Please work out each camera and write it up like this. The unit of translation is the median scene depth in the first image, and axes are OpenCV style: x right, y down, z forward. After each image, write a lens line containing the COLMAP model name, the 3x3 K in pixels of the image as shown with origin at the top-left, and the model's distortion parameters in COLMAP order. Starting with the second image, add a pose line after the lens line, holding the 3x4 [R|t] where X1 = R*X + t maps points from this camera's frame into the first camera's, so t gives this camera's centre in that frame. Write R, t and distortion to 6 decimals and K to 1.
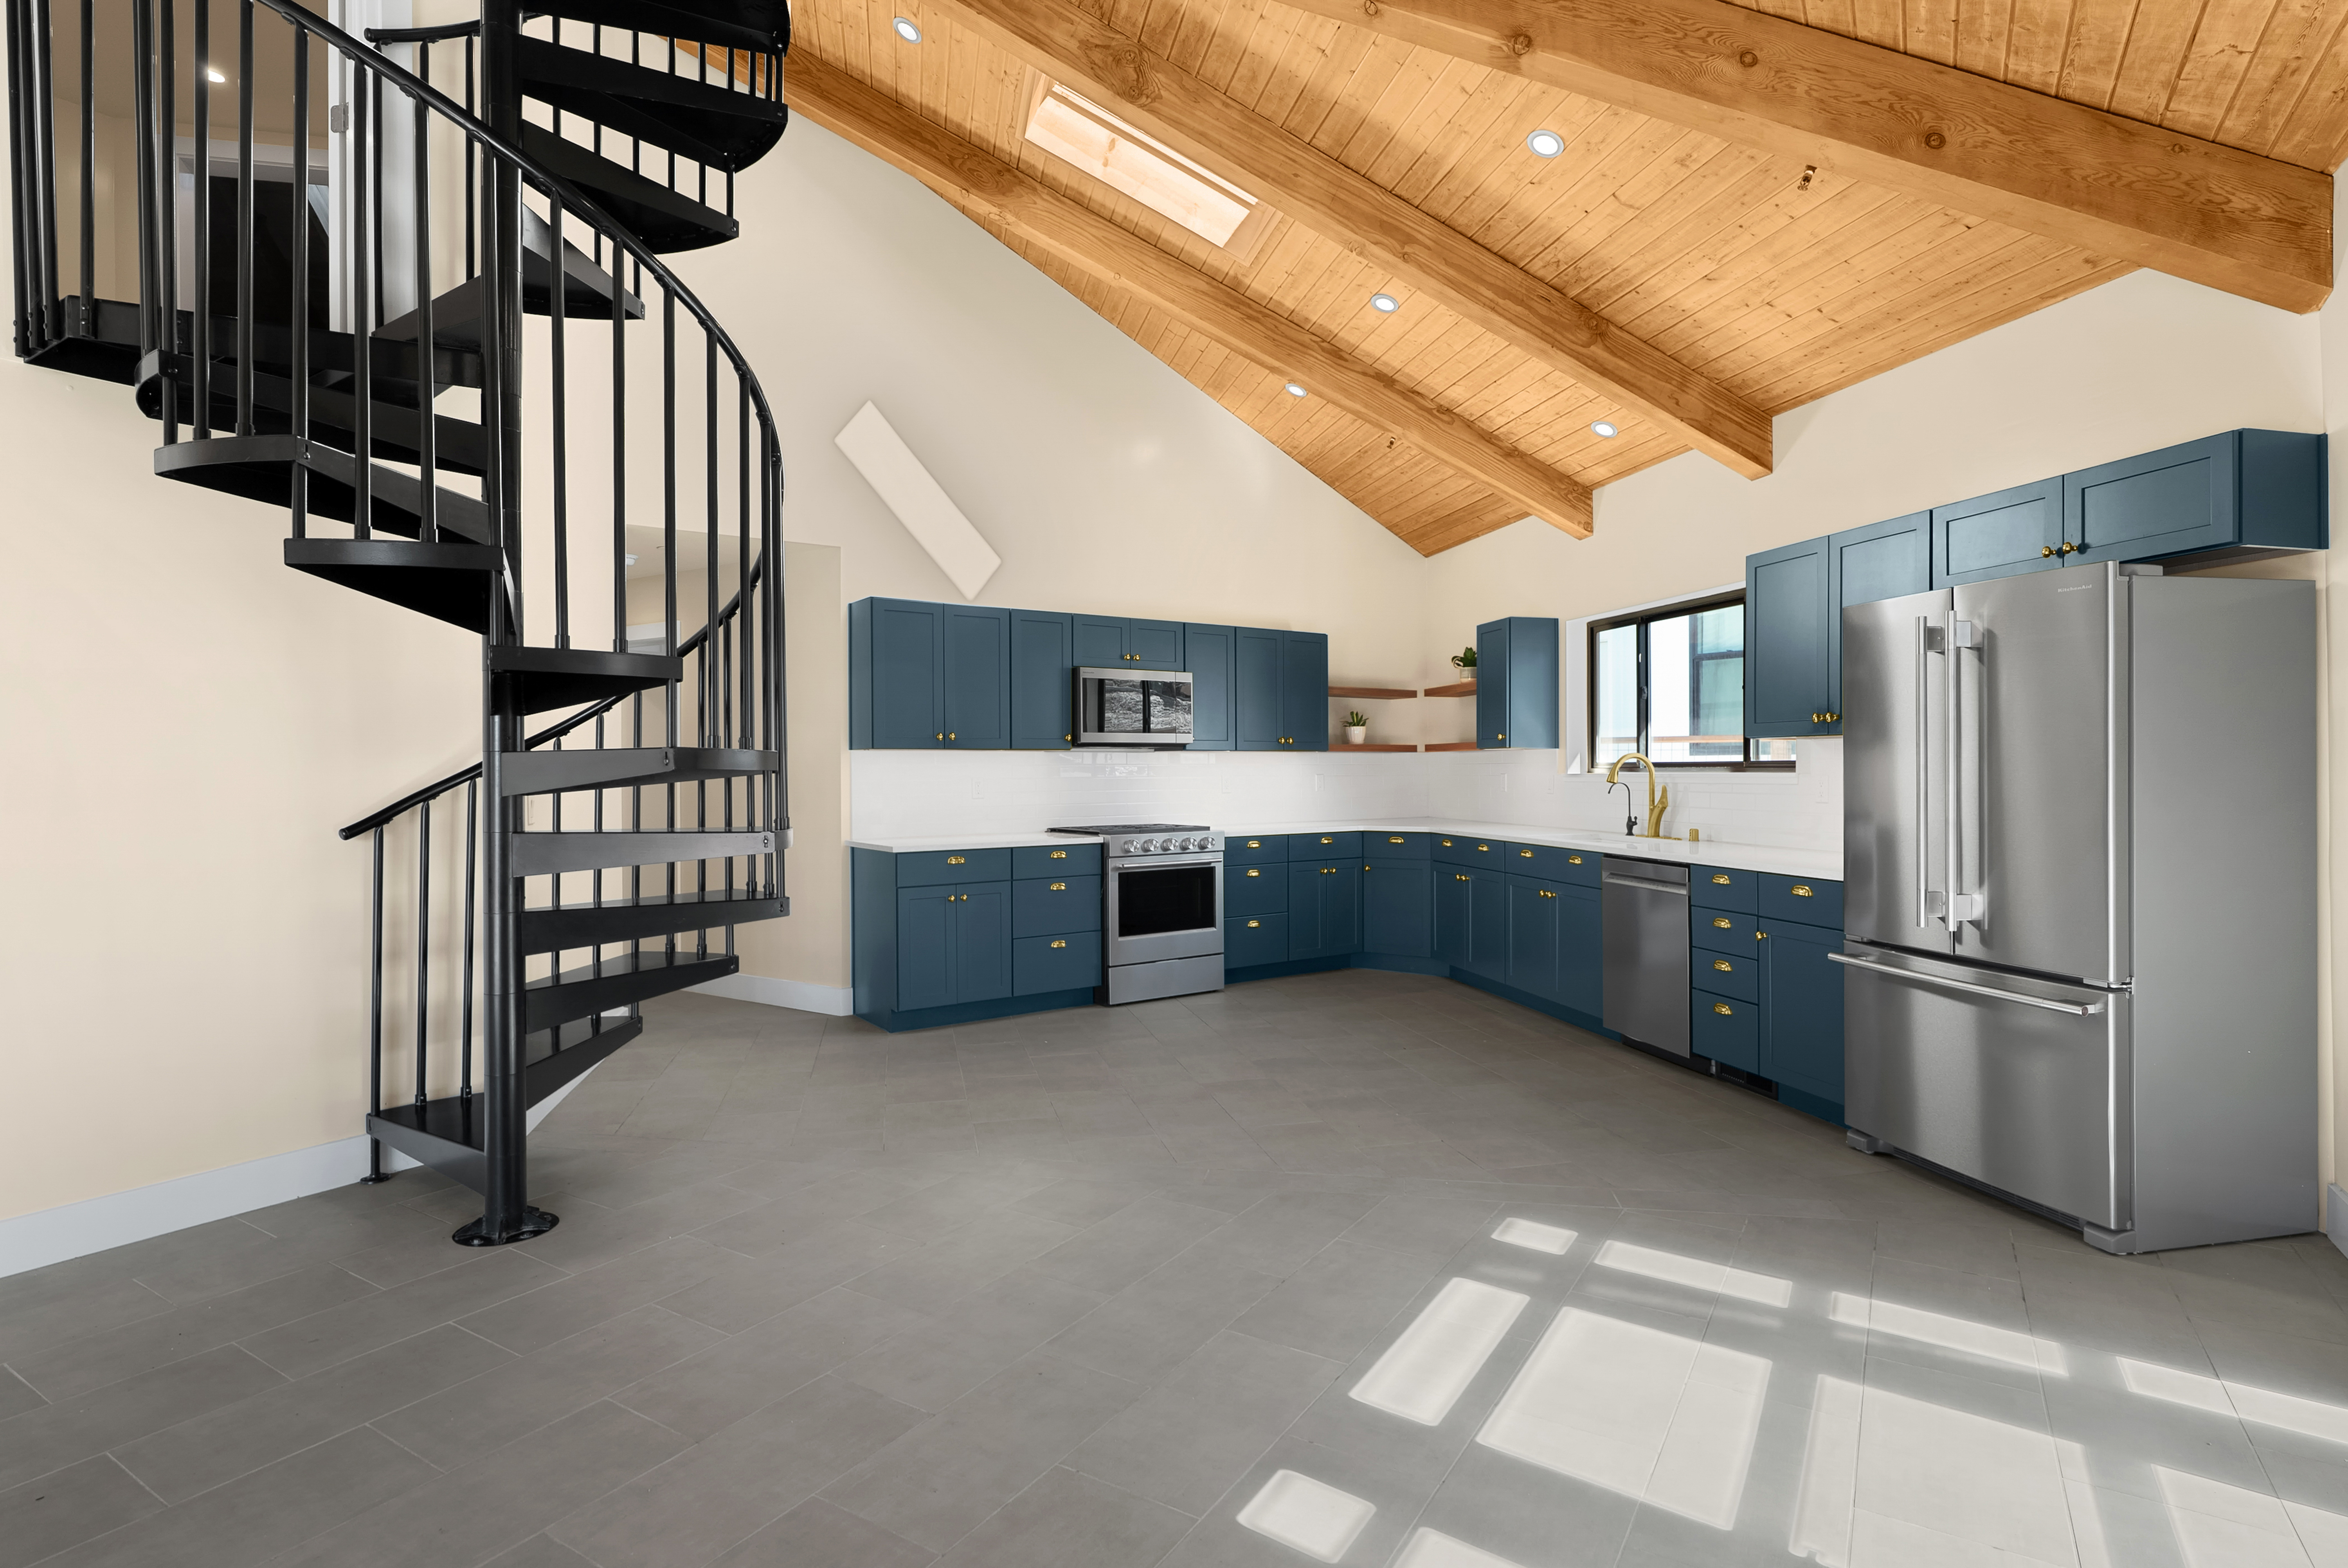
lens RADIAL K [[1092.0, 0, 1162.1], [0, 1092.0, 796.0], [0, 0, 1]] dist [-0.004431, 0.000577]
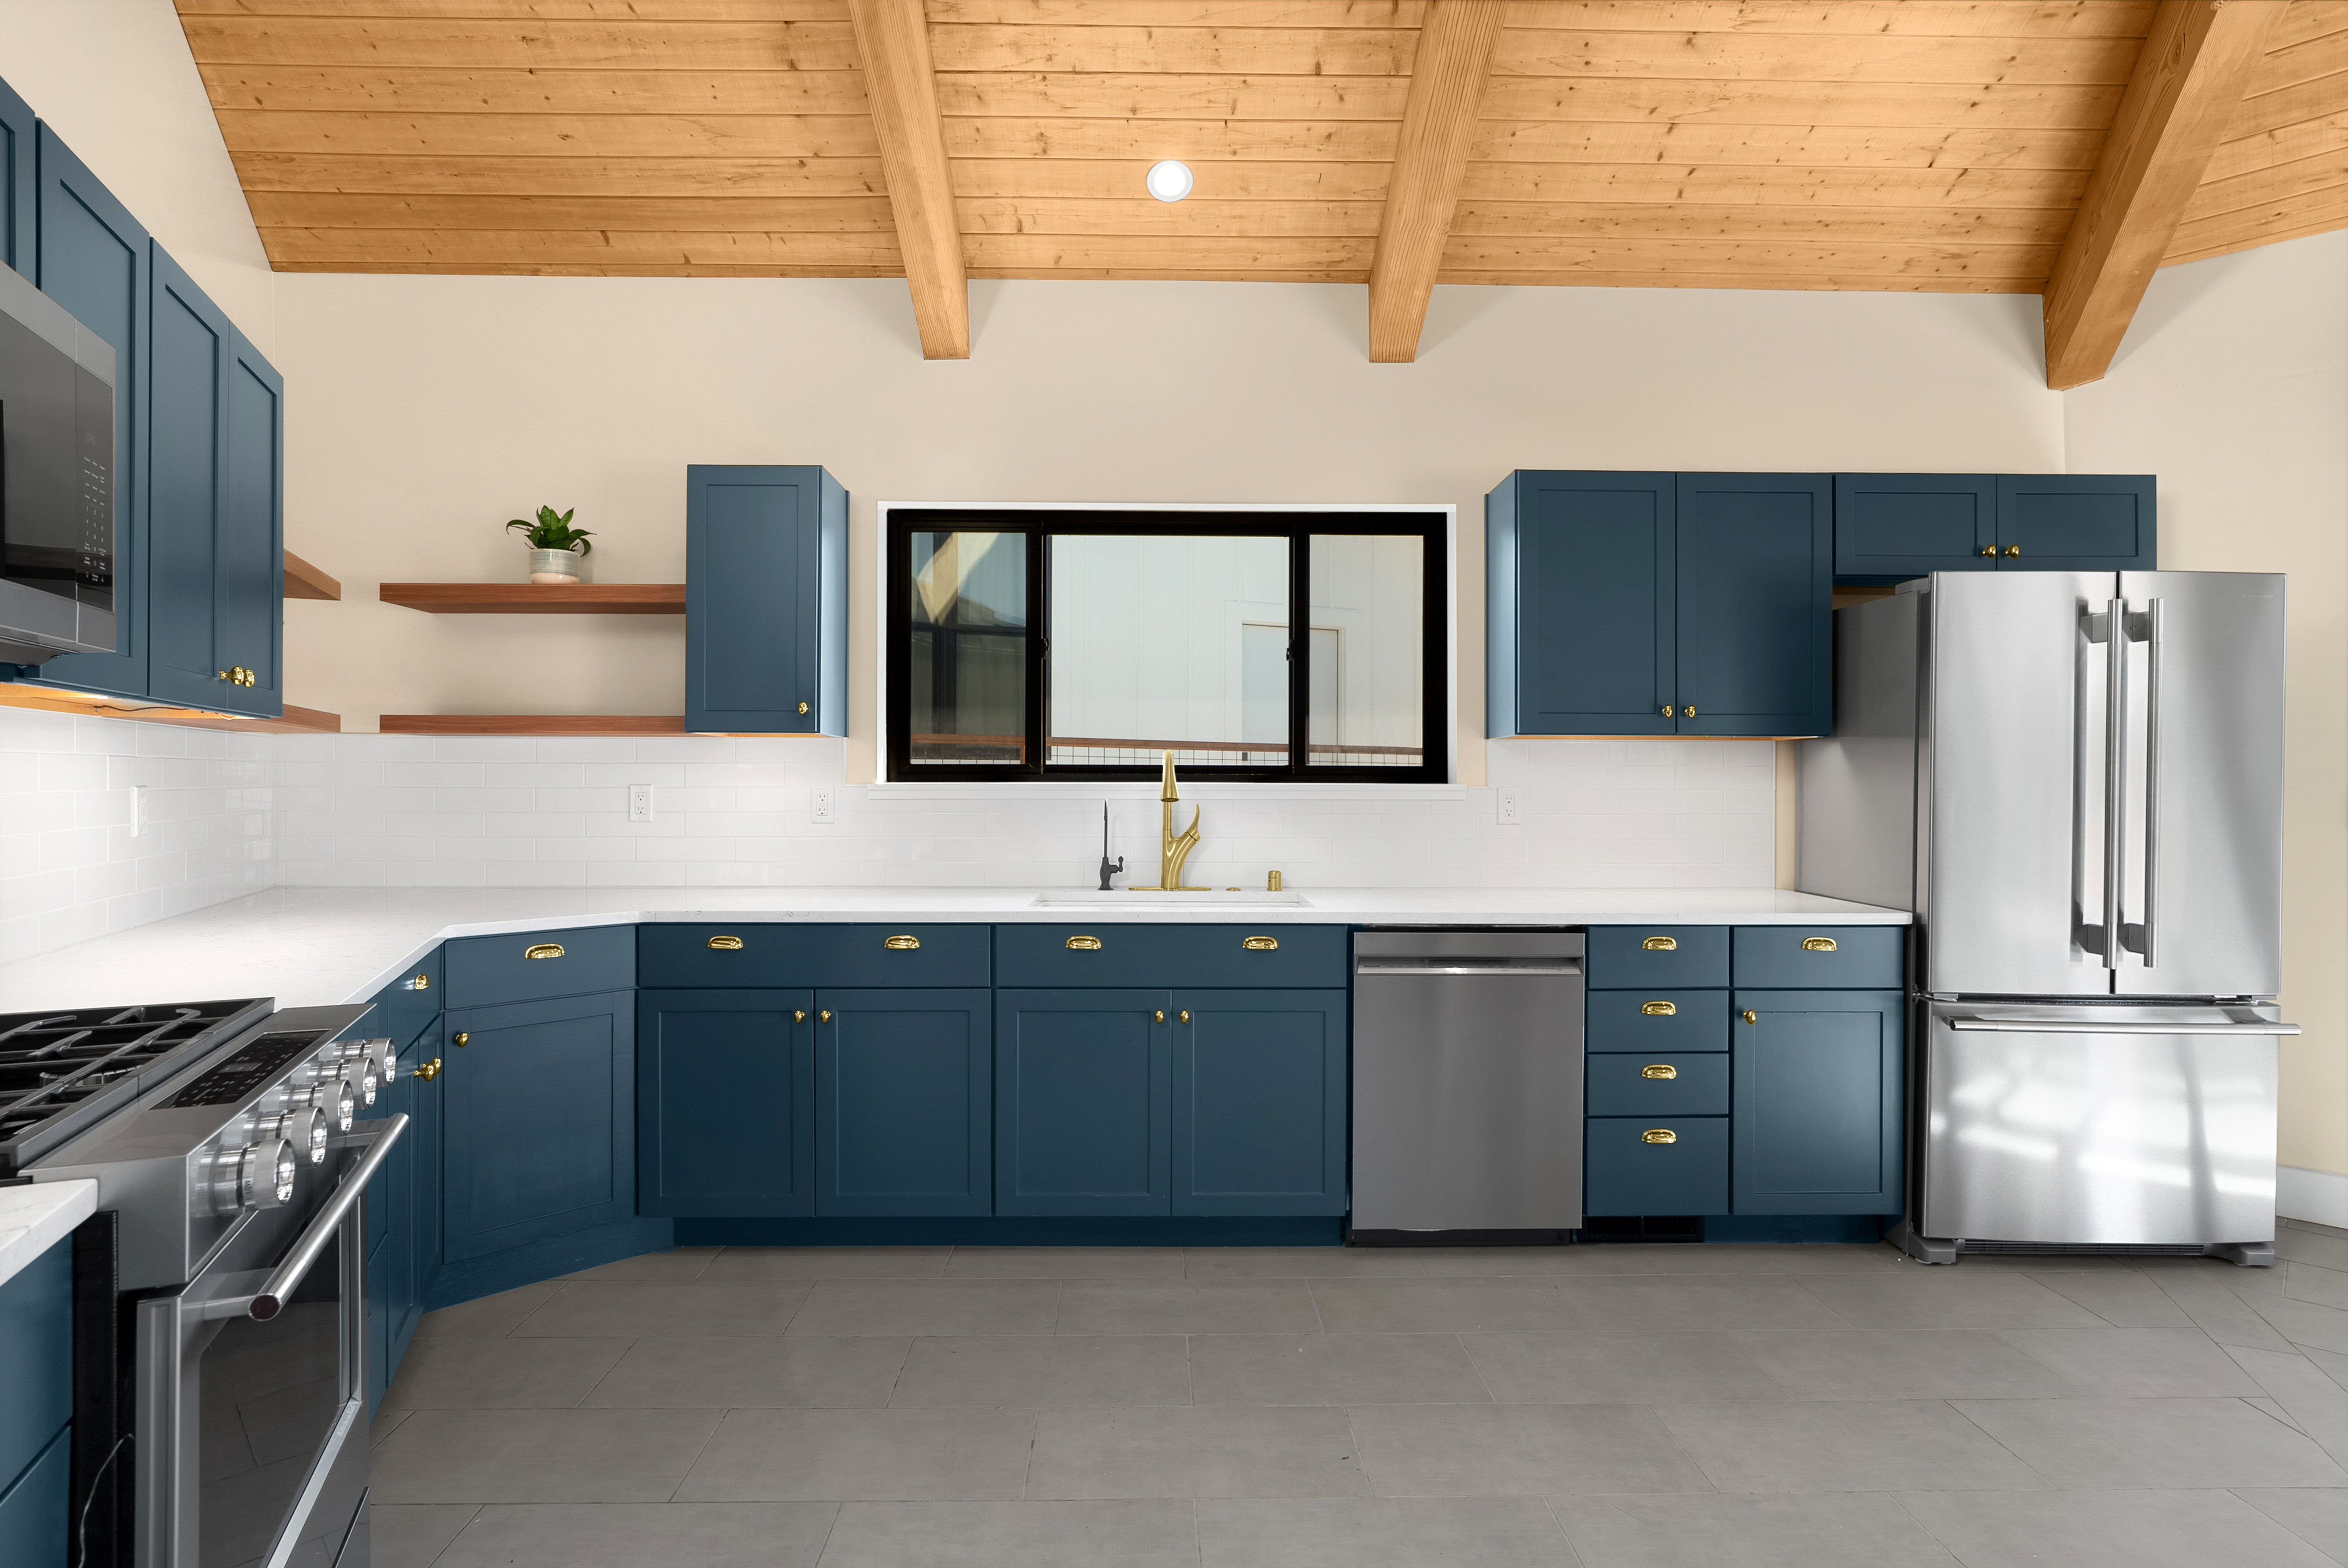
lens RADIAL K [[1242.2, 0, 1171.0], [0, 1242.2, 769.9], [0, 0, 1]] dist [-0.001317, 0.000993]
pose [[0.209561, -0.001873, 0.977794, -0.232055], [0.018969, 0.999818, -0.002150, -0.027916], [-0.977612, 0.018999, 0.209558, 0.869890]]
